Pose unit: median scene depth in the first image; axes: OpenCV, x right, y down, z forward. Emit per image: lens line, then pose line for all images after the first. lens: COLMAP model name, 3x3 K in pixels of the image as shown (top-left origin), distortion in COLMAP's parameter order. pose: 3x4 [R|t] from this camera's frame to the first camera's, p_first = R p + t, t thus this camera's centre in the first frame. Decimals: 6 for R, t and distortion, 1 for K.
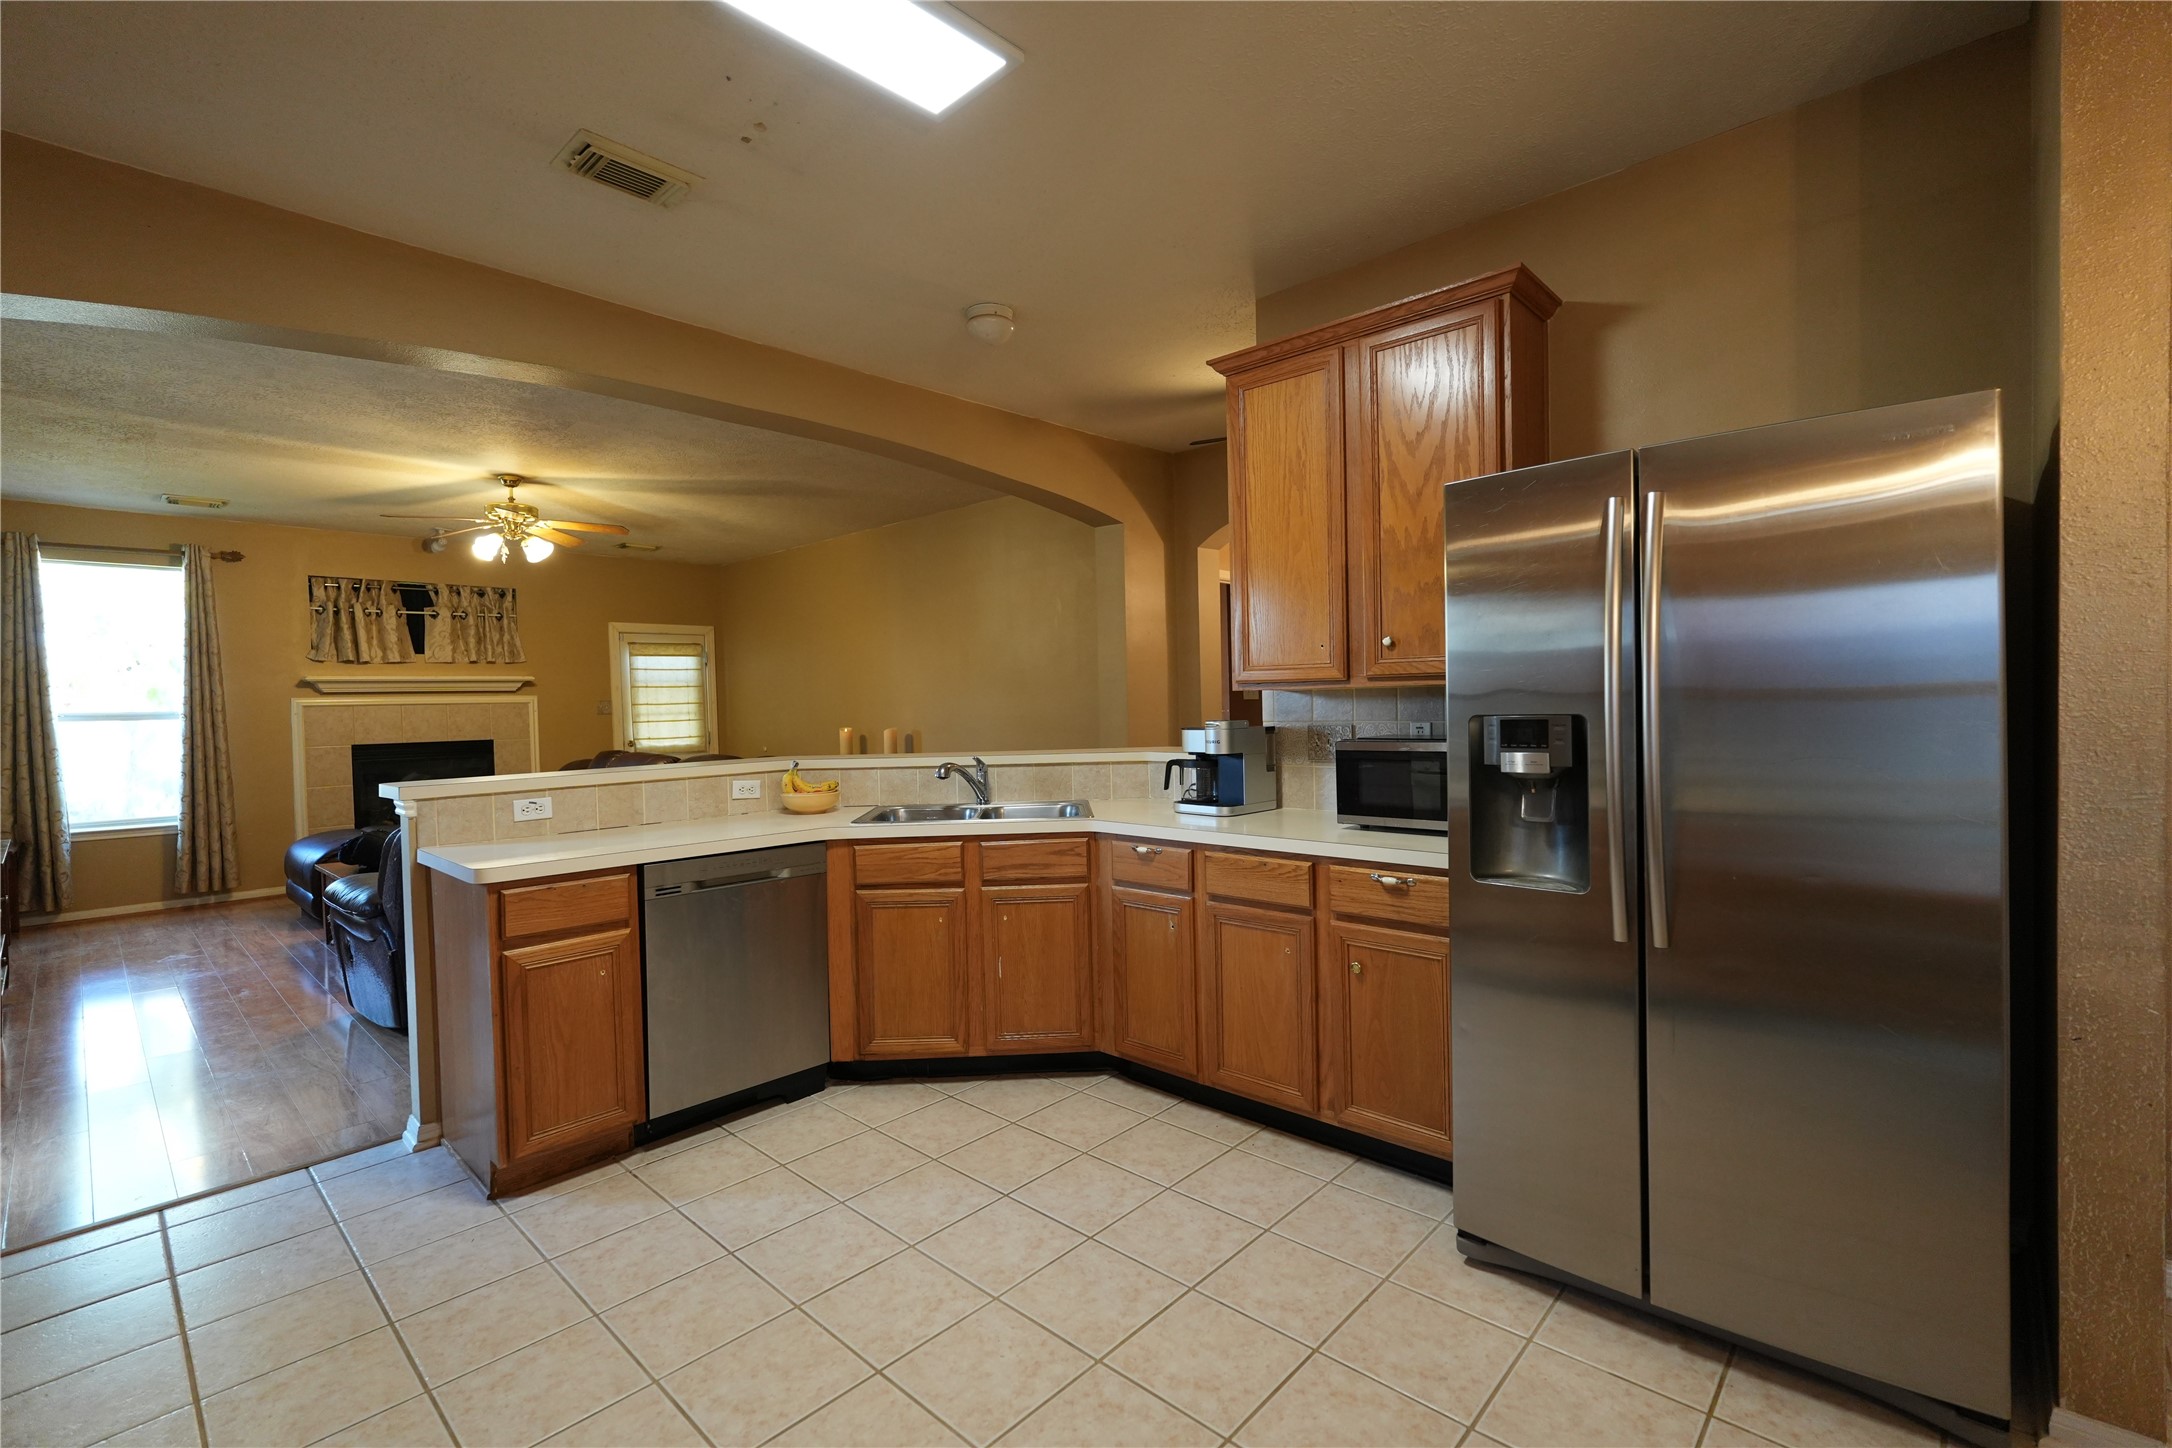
lens RADIAL K [[946.3, 0, 1082.5], [0, 946.3, 726.5], [0, 0, 1]] dist [0.002107, -0.000234]
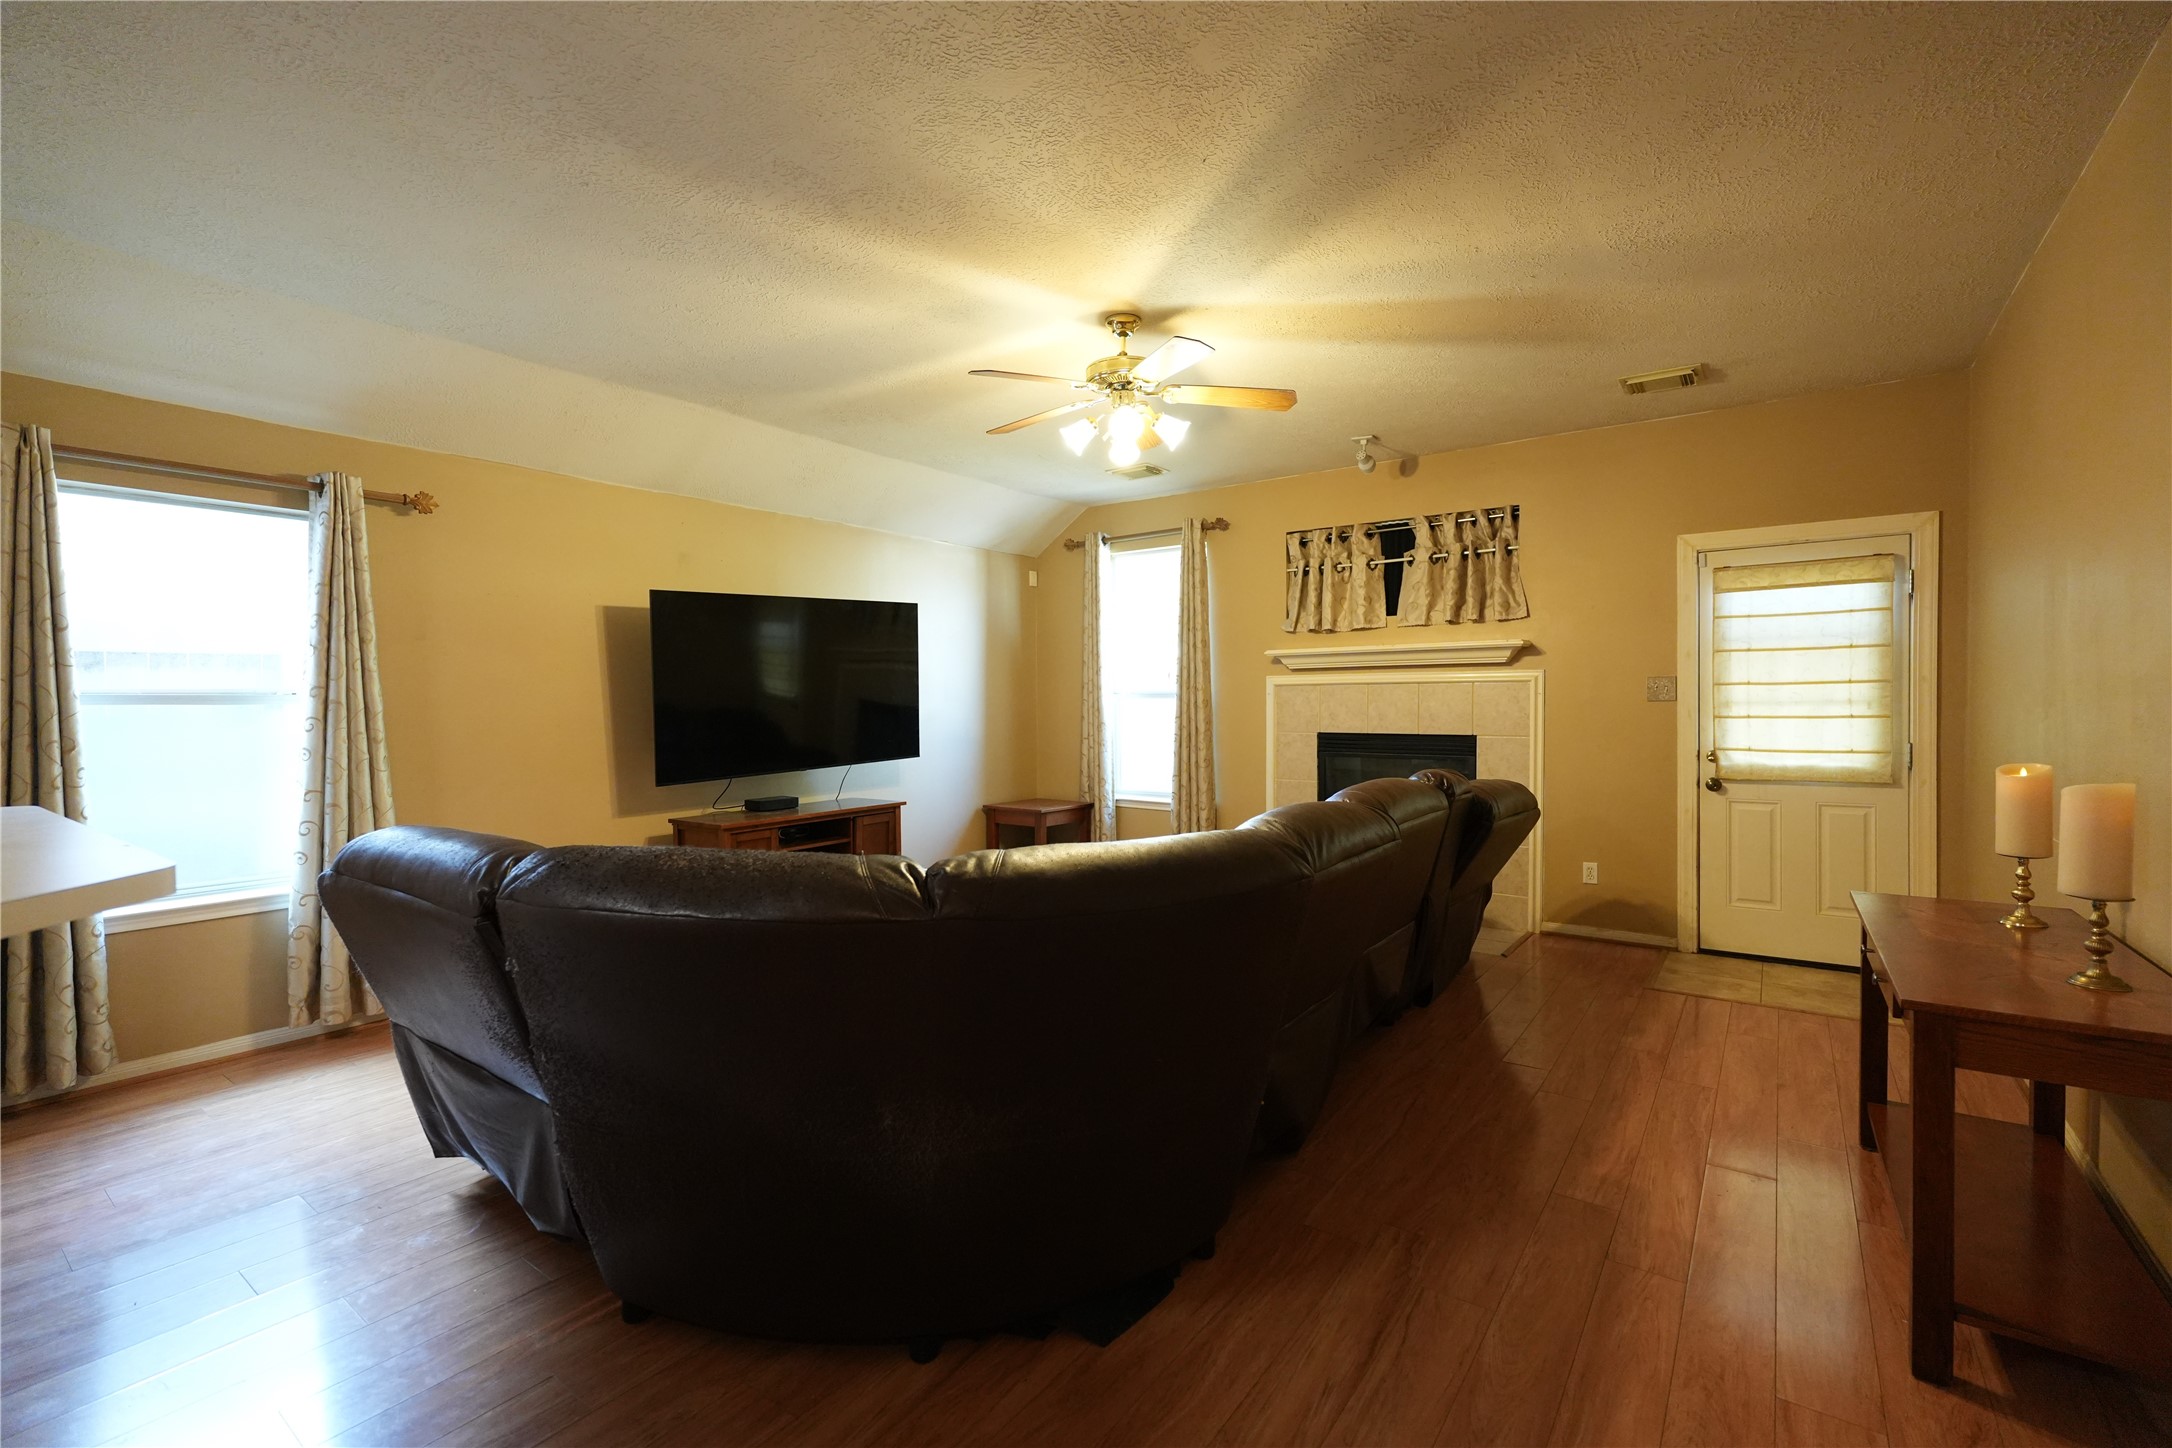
lens RADIAL K [[946.3, 0, 1084.9], [0, 946.3, 719.1], [0, 0, 1]] dist [0.002107, -0.000234]
pose [[0.119831, 0.040674, -0.991961, 0.019816], [-0.022935, 0.999007, 0.038193, -0.020985], [0.992529, 0.018173, 0.120645, 0.784850]]
